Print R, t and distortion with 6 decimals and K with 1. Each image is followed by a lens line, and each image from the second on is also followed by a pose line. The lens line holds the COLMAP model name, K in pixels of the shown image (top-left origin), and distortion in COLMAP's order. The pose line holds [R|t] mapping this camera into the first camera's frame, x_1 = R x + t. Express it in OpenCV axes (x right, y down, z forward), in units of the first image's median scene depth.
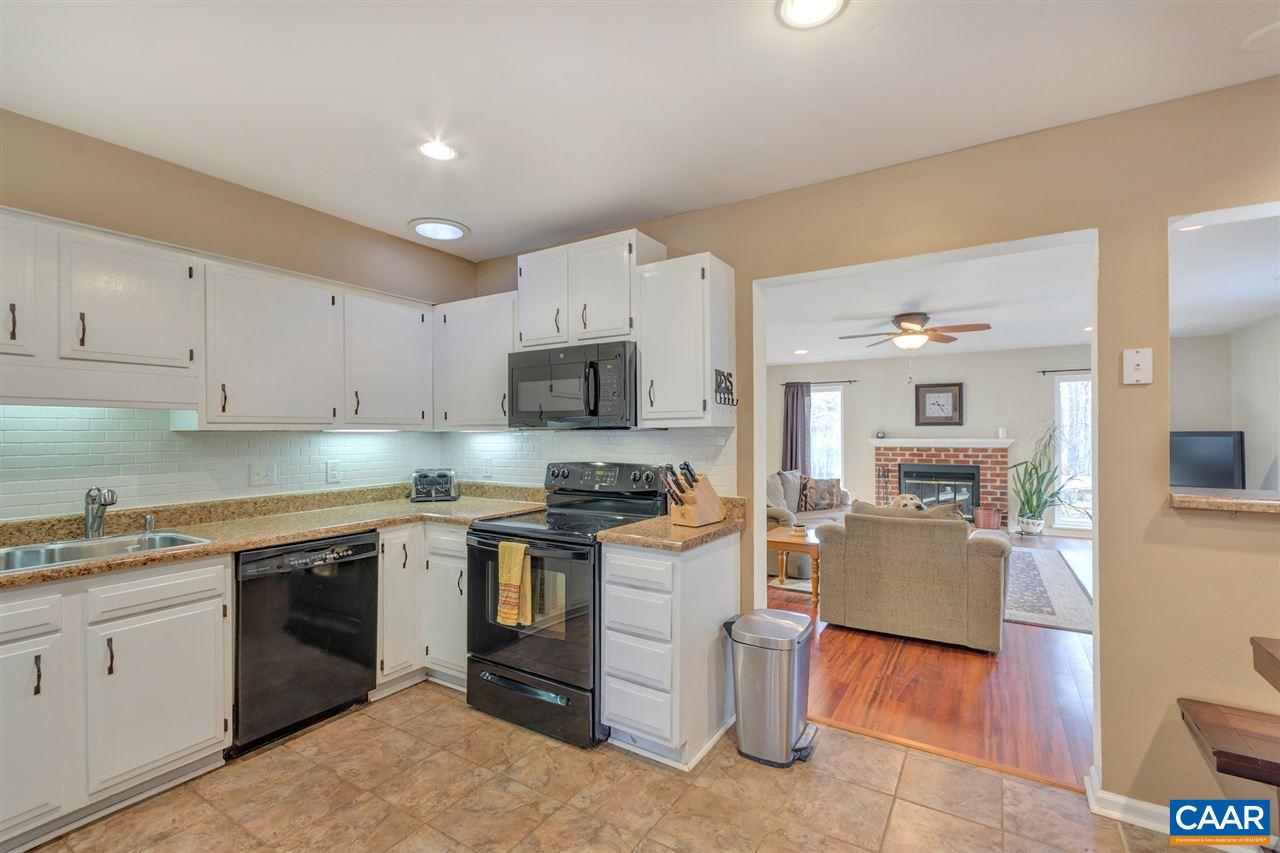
lens RADIAL K [[562.9, 0, 644.9], [0, 562.9, 428.7], [0, 0, 1]] dist [0.000850, 0.000335]
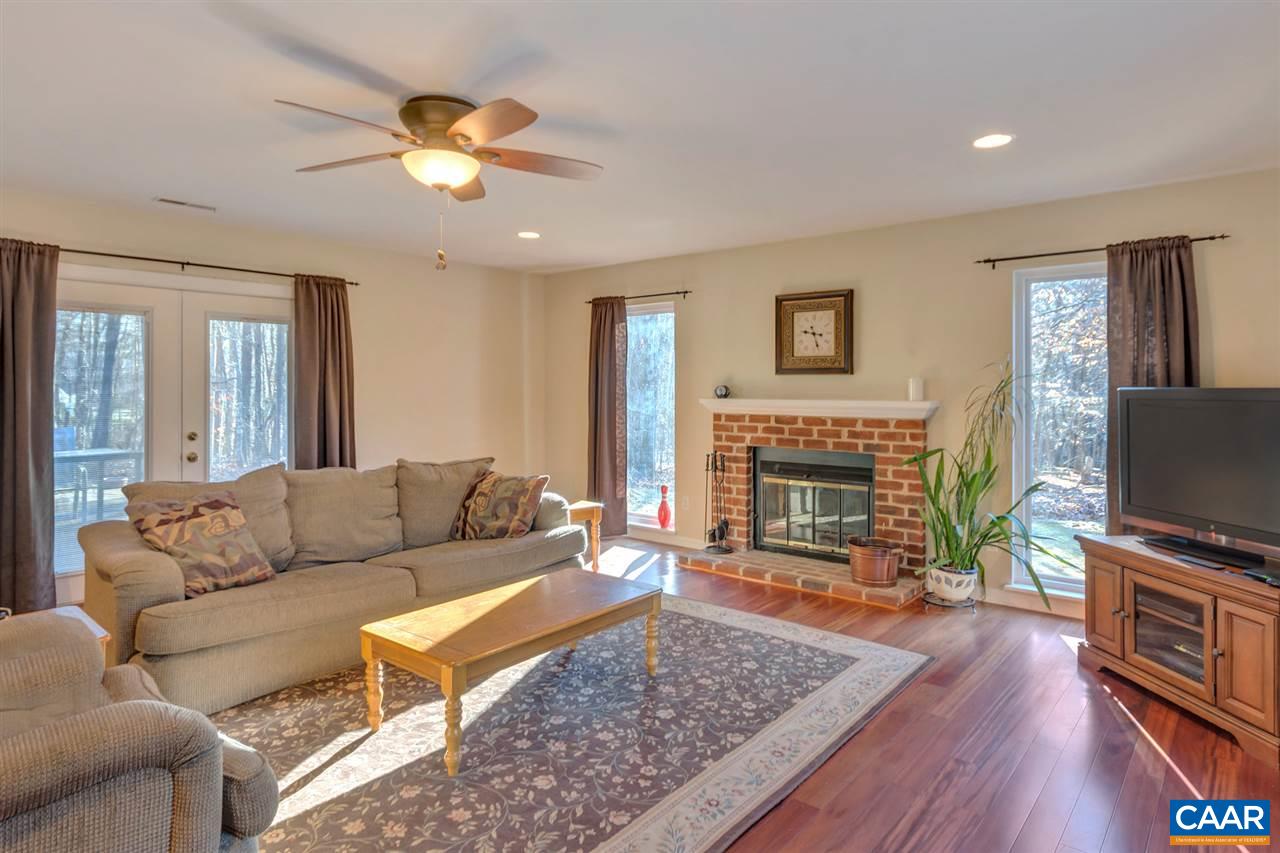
lens RADIAL K [[730.5, 0, 643.9], [0, 730.5, 382.6], [0, 0, 1]] dist [0.000394, -0.000035]
pose [[0.989951, 0.004407, -0.141340, 1.196109], [-0.004009, 0.999987, 0.003103, 0.001919], [0.141352, -0.002505, 0.989956, 0.816936]]
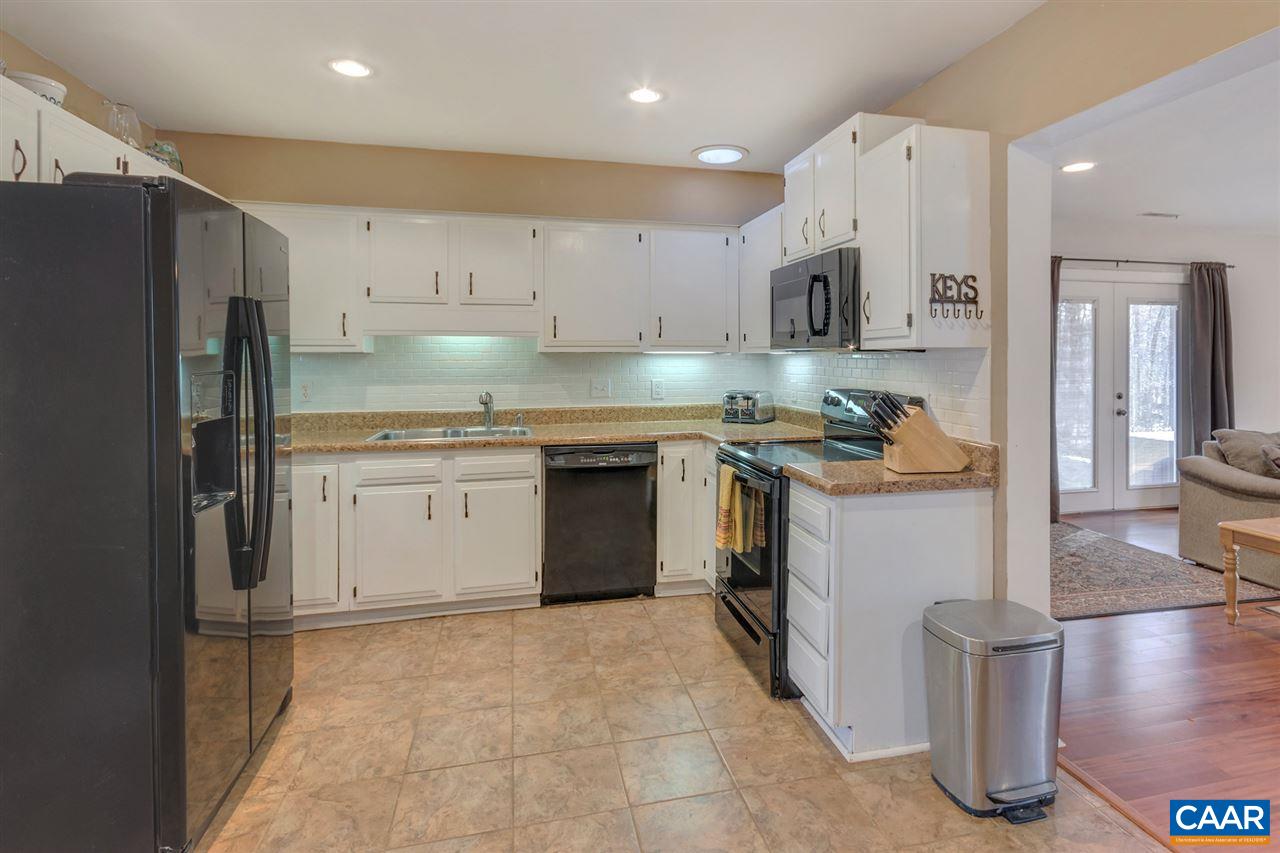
lens RADIAL K [[660.0, 0, 688.8], [0, 660.0, 357.5], [0, 0, 1]] dist [0.000903, 0.000386]
pose [[0.724909, 0.006037, -0.688818, 0.397604], [0.001427, 0.999946, 0.010265, -0.000168], [0.688843, -0.008424, 0.724861, 0.091383]]
